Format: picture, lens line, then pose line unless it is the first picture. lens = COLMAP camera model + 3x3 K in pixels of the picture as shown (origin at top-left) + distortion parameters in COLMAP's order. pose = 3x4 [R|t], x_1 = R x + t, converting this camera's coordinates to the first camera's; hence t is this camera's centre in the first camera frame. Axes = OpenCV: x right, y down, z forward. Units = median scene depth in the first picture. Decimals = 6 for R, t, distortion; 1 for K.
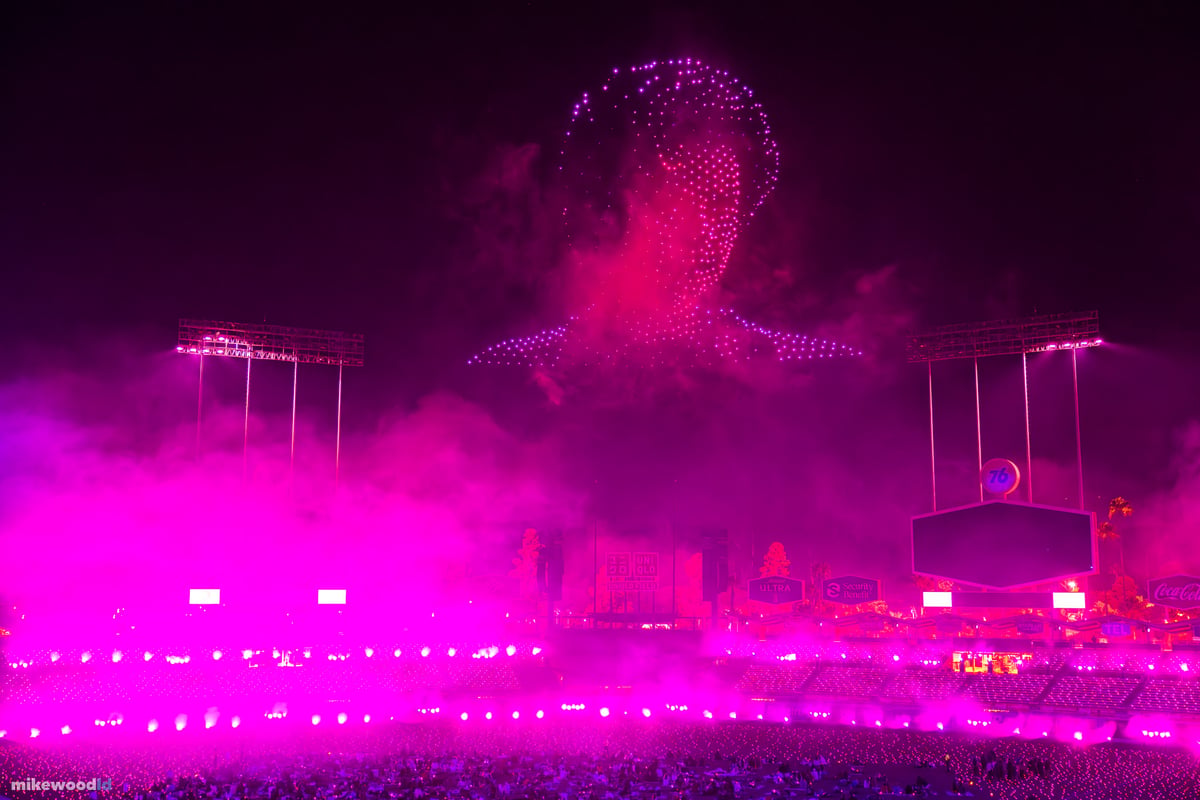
lens RADIAL K [[1280.0, 0, 602.7], [0, 1280.0, 400.3], [0, 0, 1]] dist [0.001376, 0.001886]
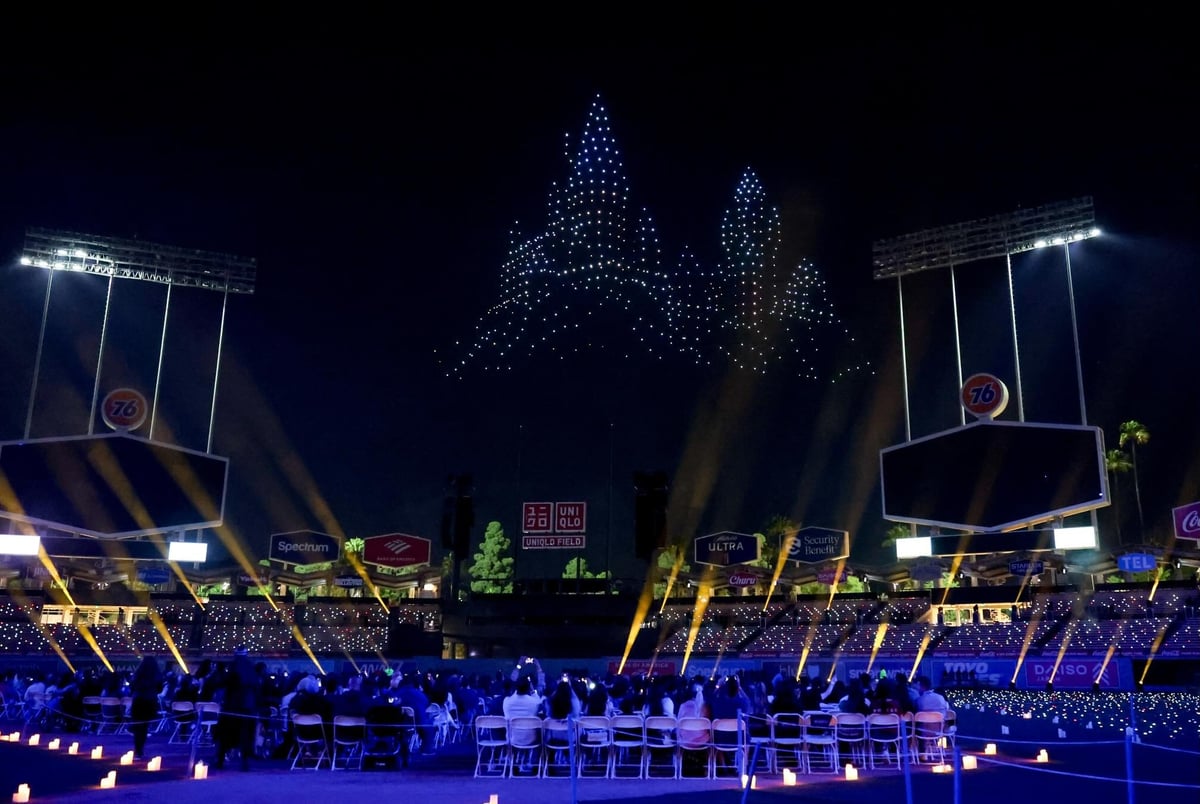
lens RADIAL K [[1046.4, 0, 676.7], [0, 1046.4, 401.1], [0, 0, 1]] dist [0.003308, -0.003220]
pose [[0.999809, -0.007558, -0.018029, 0.122164], [0.005380, 0.993004, -0.117961, 0.140587], [0.018794, 0.117841, 0.992855, 0.320849]]
